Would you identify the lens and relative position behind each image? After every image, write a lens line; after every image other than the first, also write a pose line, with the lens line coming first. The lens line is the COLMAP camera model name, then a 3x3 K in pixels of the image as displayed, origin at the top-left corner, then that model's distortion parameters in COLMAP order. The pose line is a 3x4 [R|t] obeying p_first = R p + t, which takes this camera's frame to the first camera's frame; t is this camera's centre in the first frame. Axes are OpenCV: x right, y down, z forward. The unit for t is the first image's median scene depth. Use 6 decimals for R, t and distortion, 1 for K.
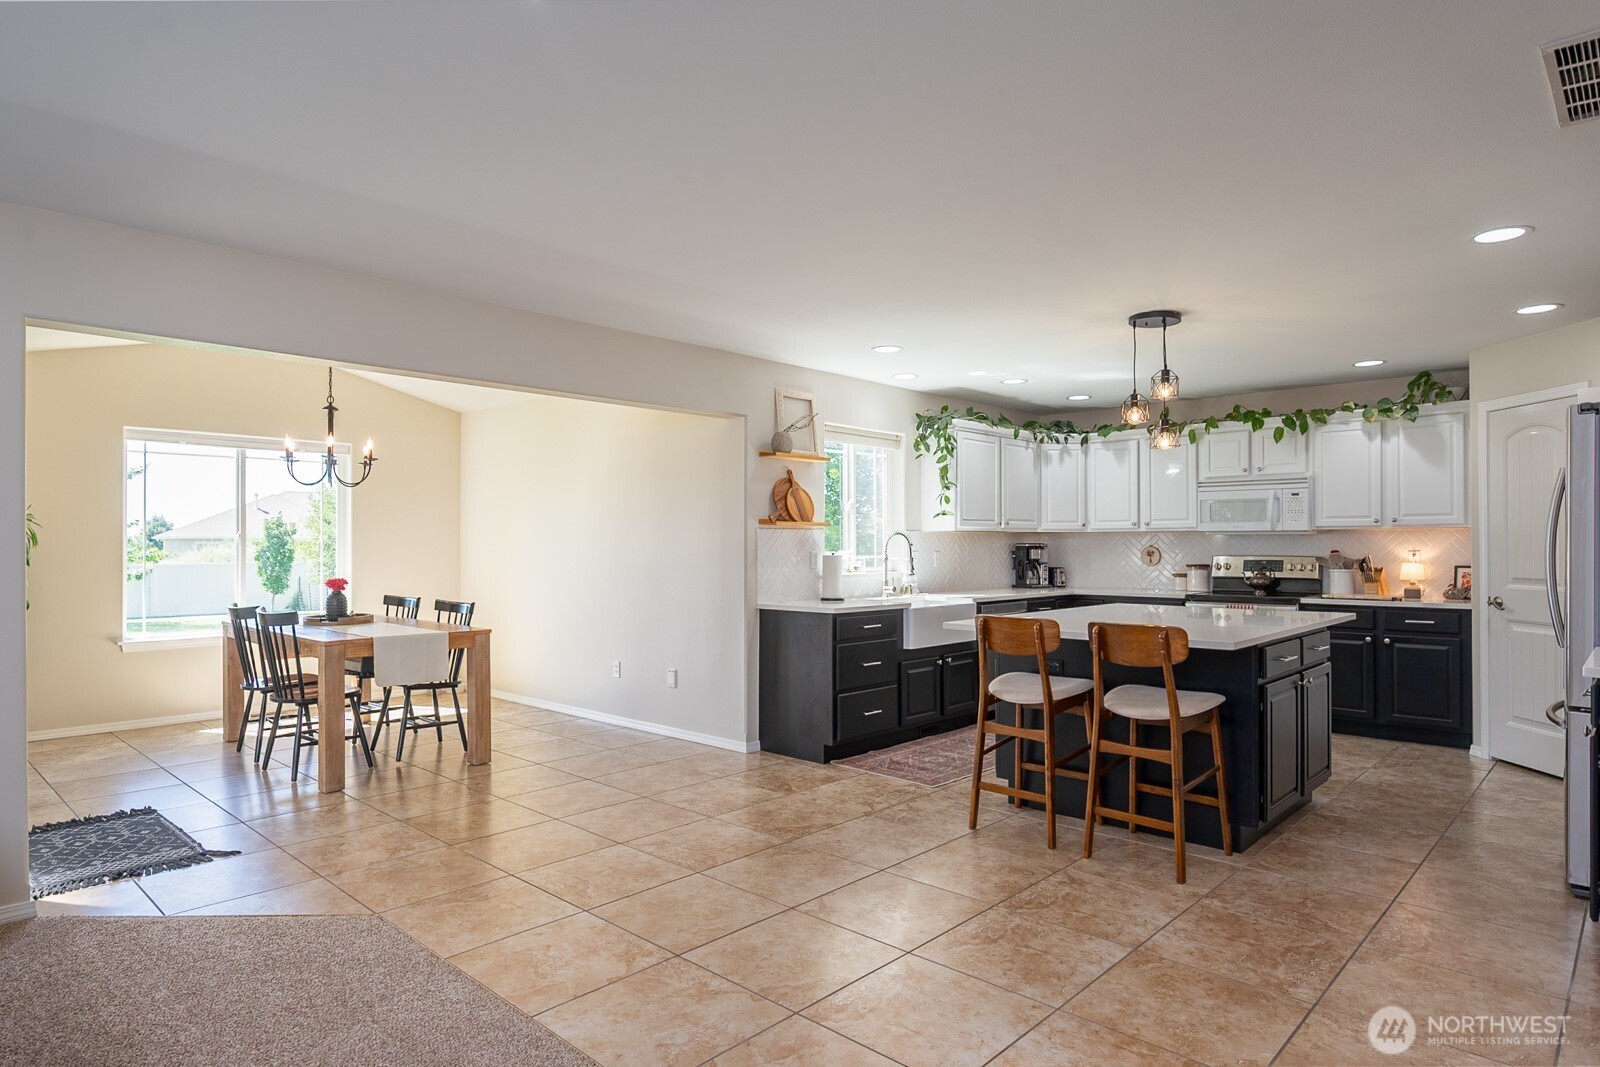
lens RADIAL K [[911.6, 0, 805.5], [0, 911.6, 542.3], [0, 0, 1]] dist [-0.003620, 0.000383]
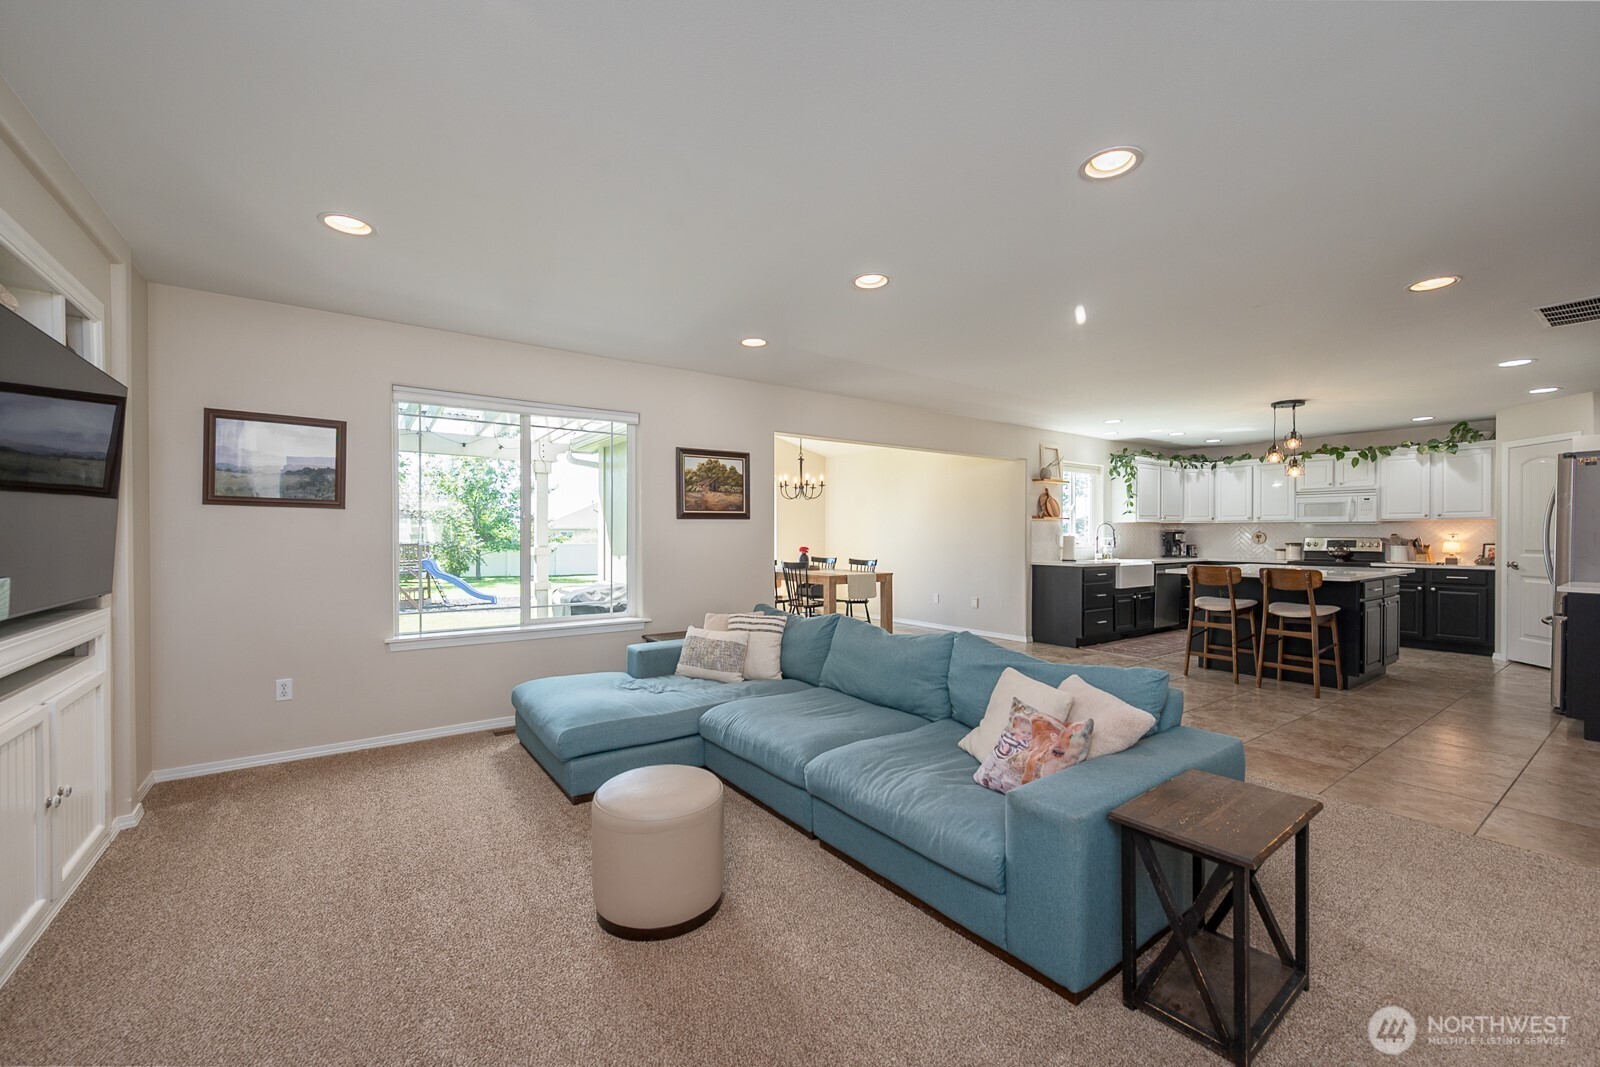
lens RADIAL K [[645.4, 0, 802.9], [0, 645.4, 540.3], [0, 0, 1]] dist [-0.000032, -0.001004]
pose [[0.981497, 0.004305, -0.191427, -0.243789], [-0.001962, 0.999921, 0.012426, 0.008532], [0.191465, -0.011820, 0.981428, -0.341206]]
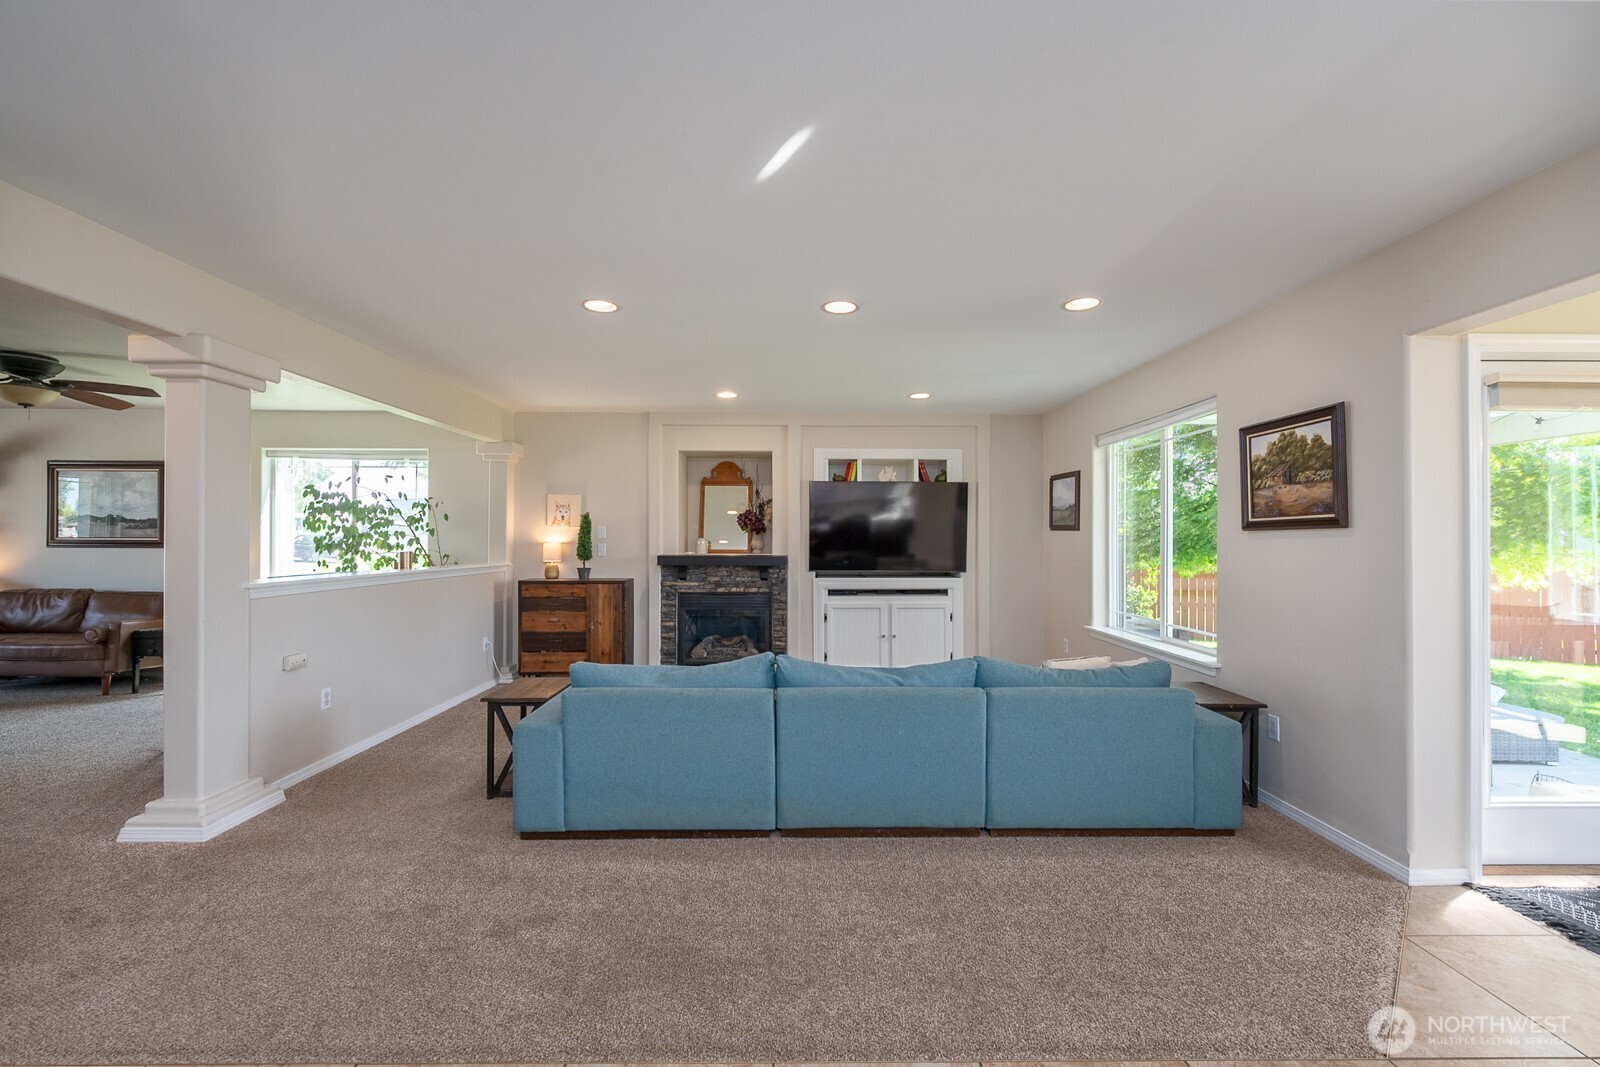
lens RADIAL K [[680.2, 0, 797.4], [0, 680.2, 534.5], [0, 0, 1]] dist [-0.001462, 0.000140]
pose [[-0.725393, -0.005630, -0.688311, 0.125838], [-0.000347, 0.999969, -0.007814, 0.000011], [0.688334, -0.005430, -0.725373, 0.568646]]
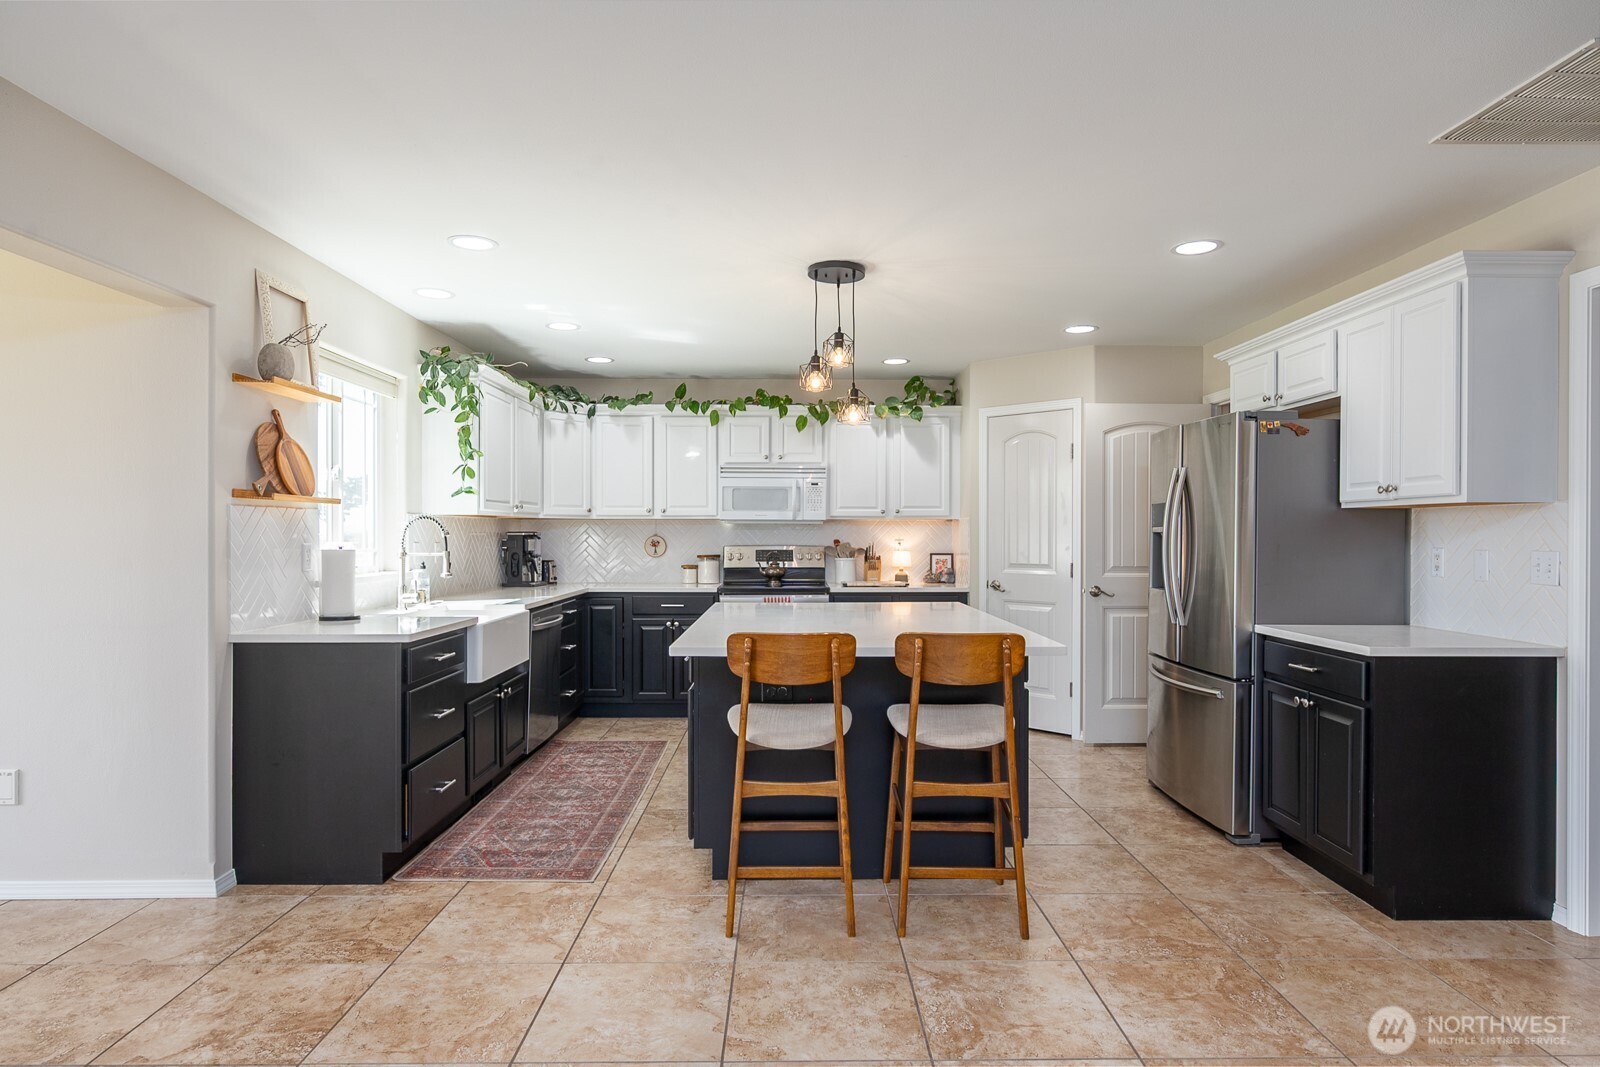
lens RADIAL K [[911.6, 0, 807.2], [0, 911.6, 538.1], [0, 0, 1]] dist [-0.003620, 0.000383]
pose [[0.717998, -0.000974, 0.696045, -0.183809], [-0.004473, 0.999972, 0.006013, 0.000855], [-0.696031, -0.007430, 0.717973, 0.314198]]
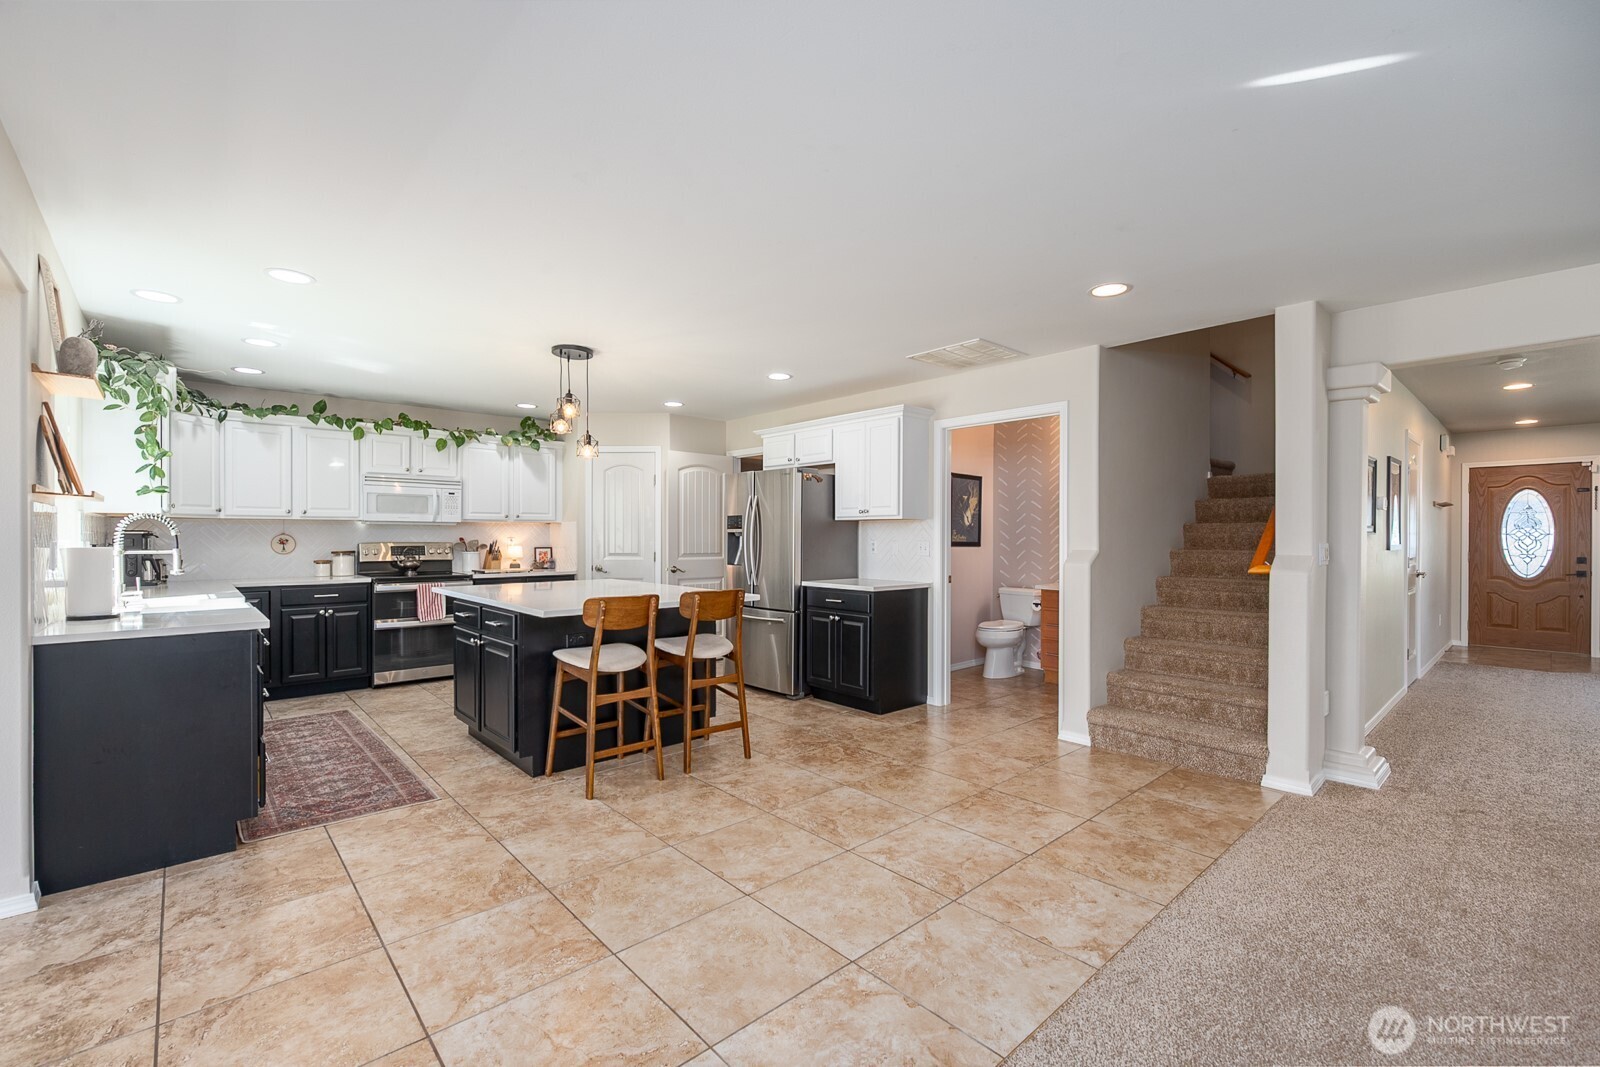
lens RADIAL K [[680.2, 0, 803.6], [0, 680.2, 541.8], [0, 0, 1]] dist [-0.001462, 0.000140]
pose [[0.081443, -0.009512, 0.996633, -0.407417], [-0.005683, 0.999934, 0.010008, 0.002567], [-0.996662, -0.006479, 0.081384, 0.476813]]
